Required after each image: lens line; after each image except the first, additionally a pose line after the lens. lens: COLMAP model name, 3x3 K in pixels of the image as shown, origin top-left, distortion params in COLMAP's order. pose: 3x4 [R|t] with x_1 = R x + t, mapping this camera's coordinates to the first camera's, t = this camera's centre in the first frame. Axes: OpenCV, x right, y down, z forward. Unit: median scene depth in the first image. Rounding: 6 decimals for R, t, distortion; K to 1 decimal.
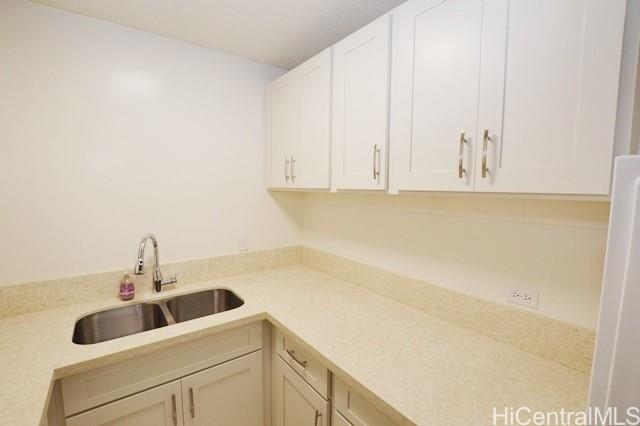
lens RADIAL K [[284.4, 0, 316.4], [0, 284.4, 212.9], [0, 0, 1]] dist [-0.026550, 0.001141]
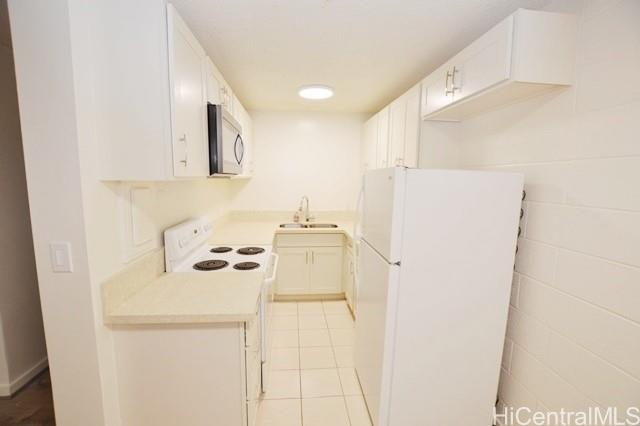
lens RADIAL K [[284.4, 0, 316.4], [0, 284.4, 212.9], [0, 0, 1]] dist [-0.026550, 0.001141]
pose [[0.848265, 0.070775, -0.524822, 0.835308], [-0.057721, 0.997481, 0.041221, 0.117616], [0.526417, -0.004673, 0.850213, -1.102830]]
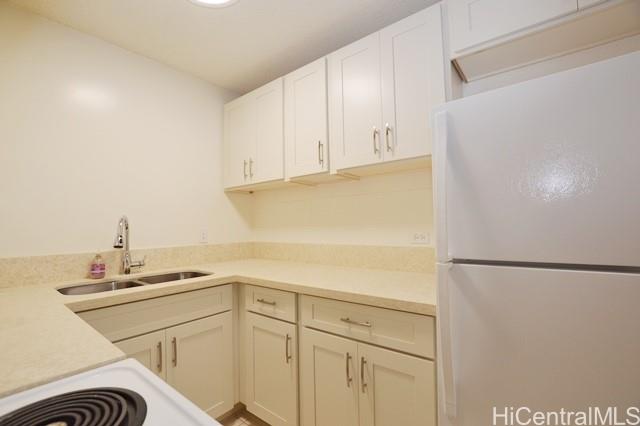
lens RADIAL K [[284.4, 0, 316.4], [0, 284.4, 212.9], [0, 0, 1]] dist [-0.026550, 0.001141]
pose [[0.967818, -0.014032, 0.251259, -0.142199], [0.049081, 0.989795, -0.133778, 0.255955], [-0.246818, 0.141805, 0.958630, -0.264009]]
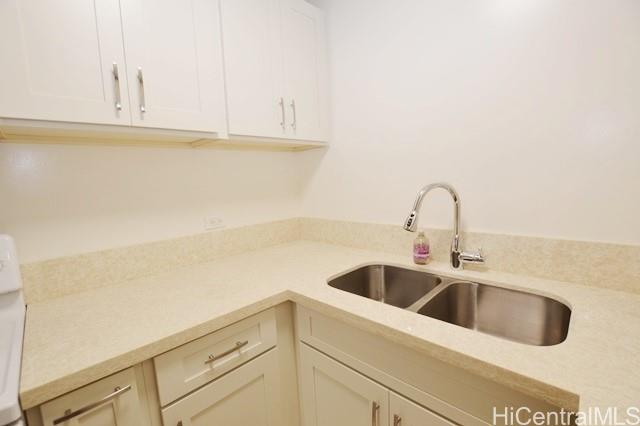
lens RADIAL K [[284.4, 0, 316.4], [0, 284.4, 212.9], [0, 0, 1]] dist [-0.026550, 0.001141]
pose [[0.144846, 0.103471, -0.984029, 0.084990], [-0.042004, 0.994264, 0.098364, 0.097841], [0.988562, 0.027085, 0.148362, 0.599418]]
